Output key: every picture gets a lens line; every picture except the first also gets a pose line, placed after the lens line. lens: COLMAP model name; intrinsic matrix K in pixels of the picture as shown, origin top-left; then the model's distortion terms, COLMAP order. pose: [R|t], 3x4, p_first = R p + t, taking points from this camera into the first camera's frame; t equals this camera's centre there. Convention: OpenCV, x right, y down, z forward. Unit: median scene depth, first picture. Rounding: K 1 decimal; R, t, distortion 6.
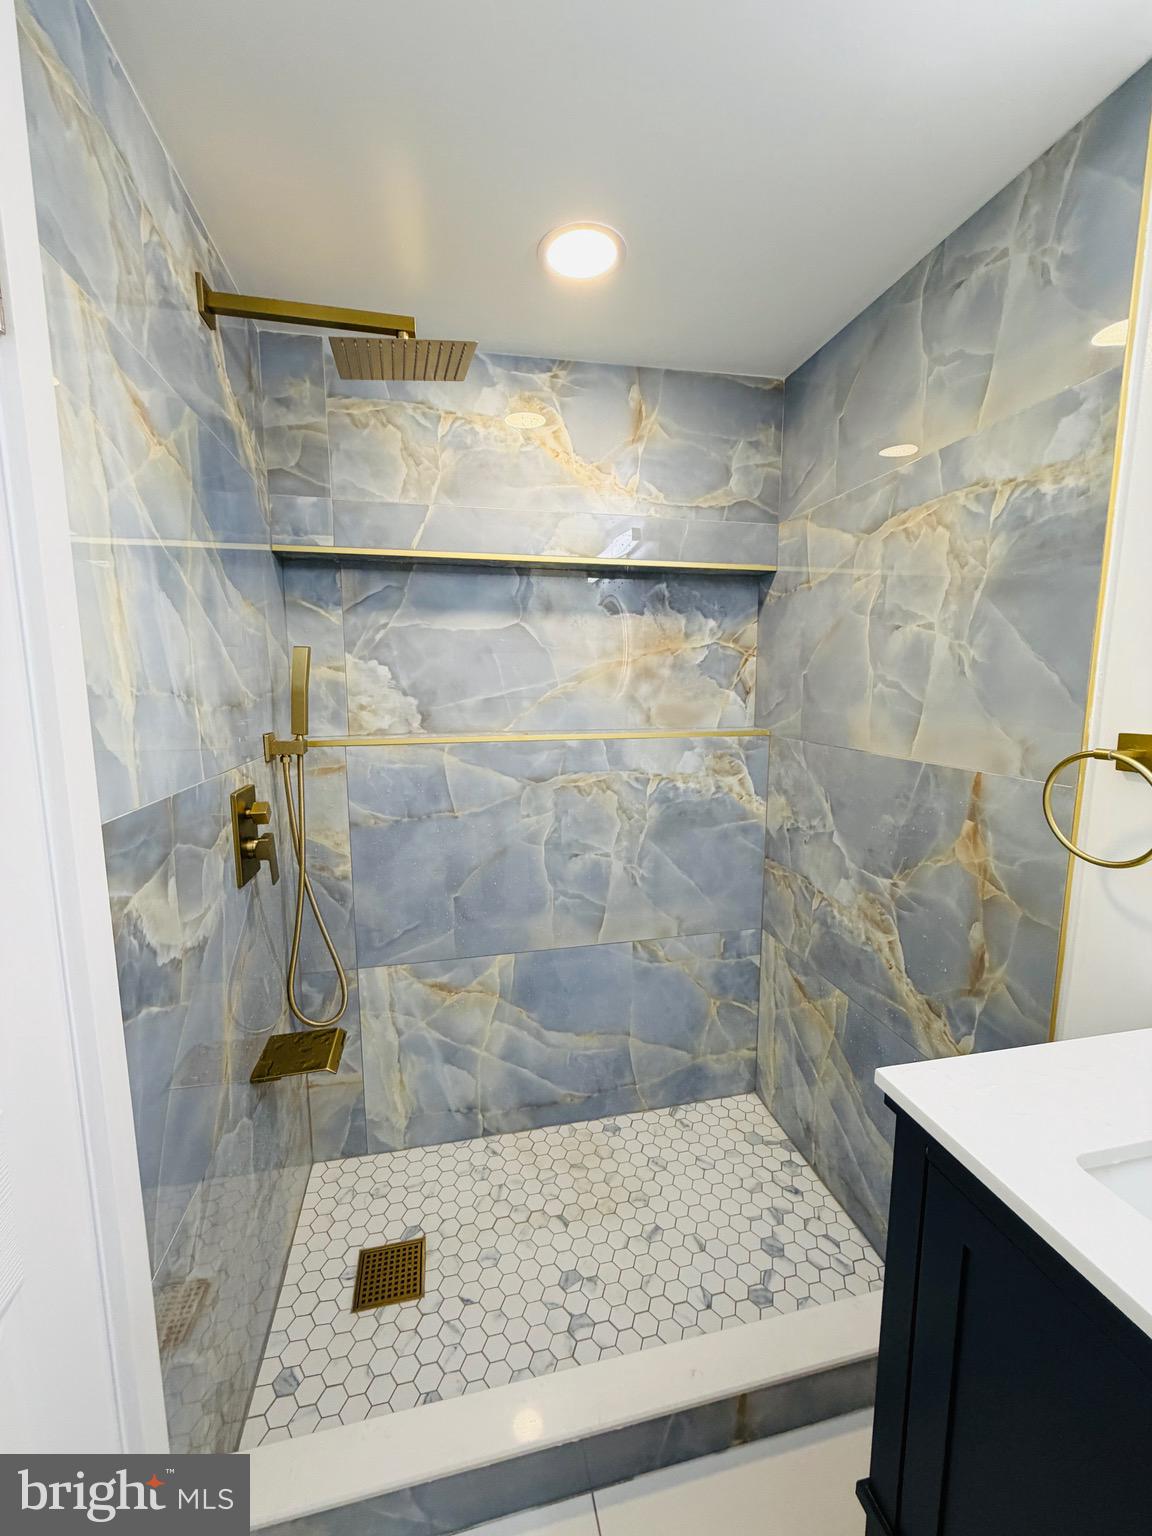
lens RADIAL K [[611.3, 0, 574.5], [0, 611.3, 765.8], [0, 0, 1]] dist [-0.000031, -0.000058]
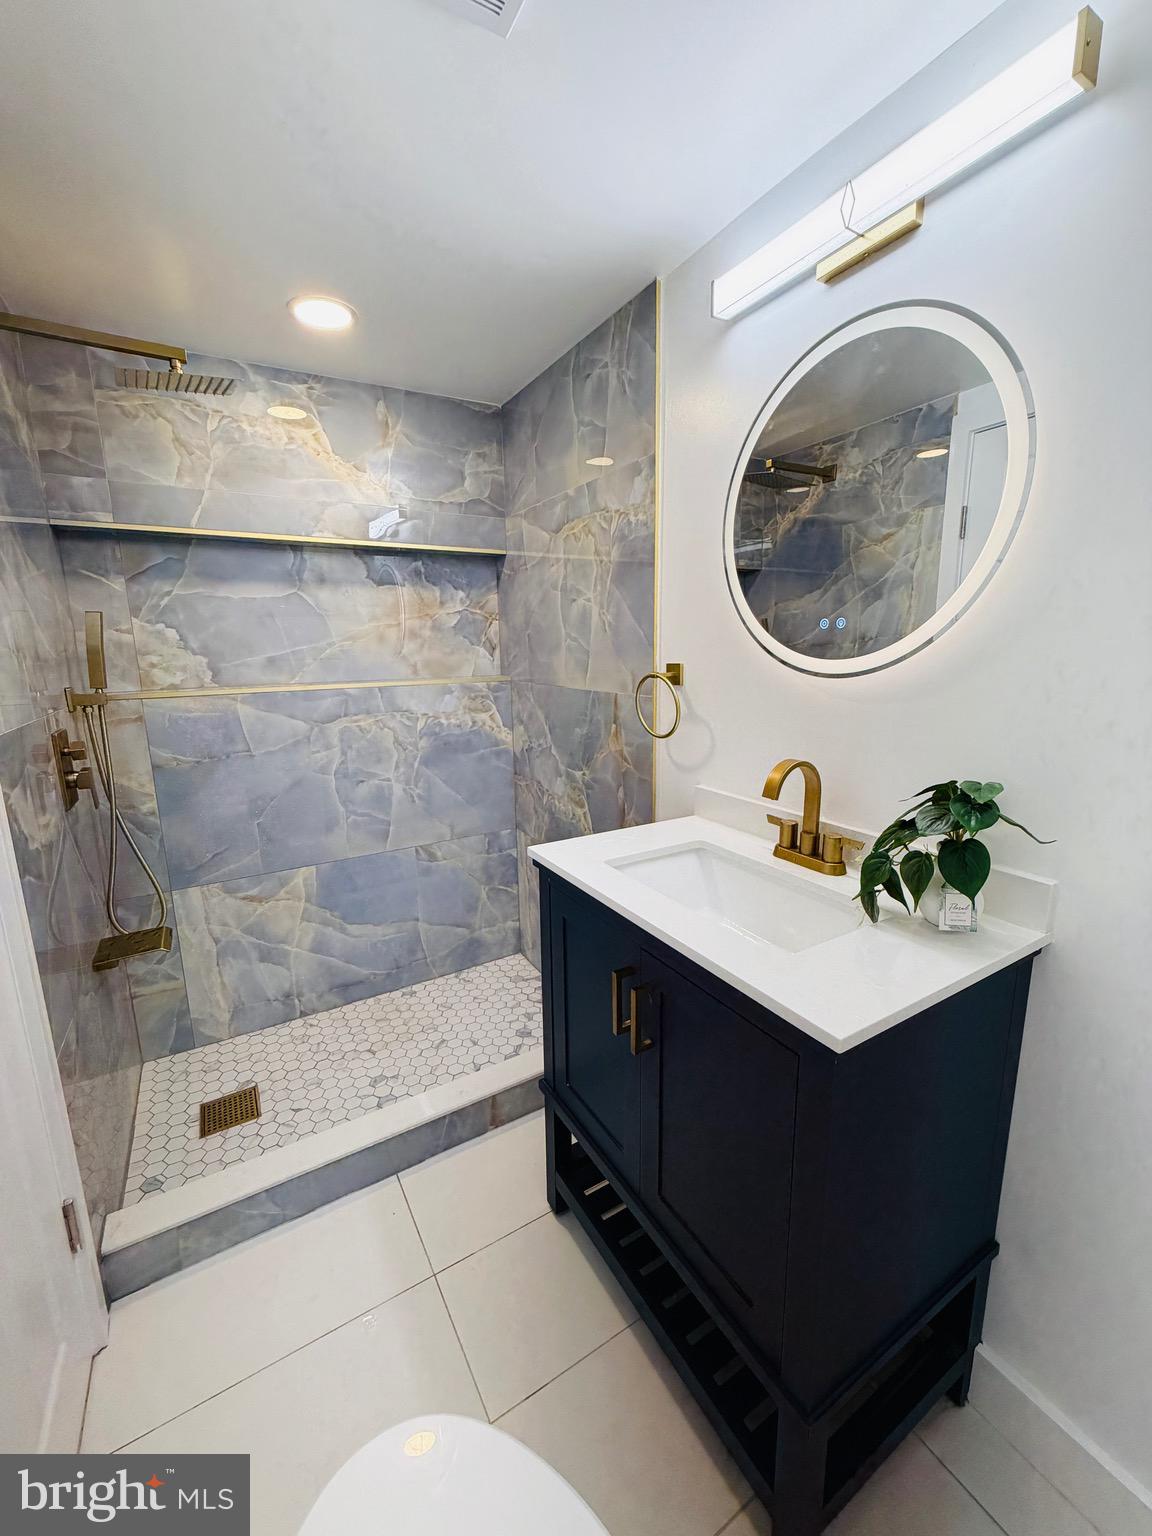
lens RADIAL K [[611.3, 0, 574.5], [0, 611.3, 765.8], [0, 0, 1]] dist [-0.000031, -0.000058]
pose [[0.948880, -0.073691, 0.306915, 0.035794], [0.056181, 0.996269, 0.065513, 0.061640], [-0.310598, -0.044921, 0.949479, -0.343384]]
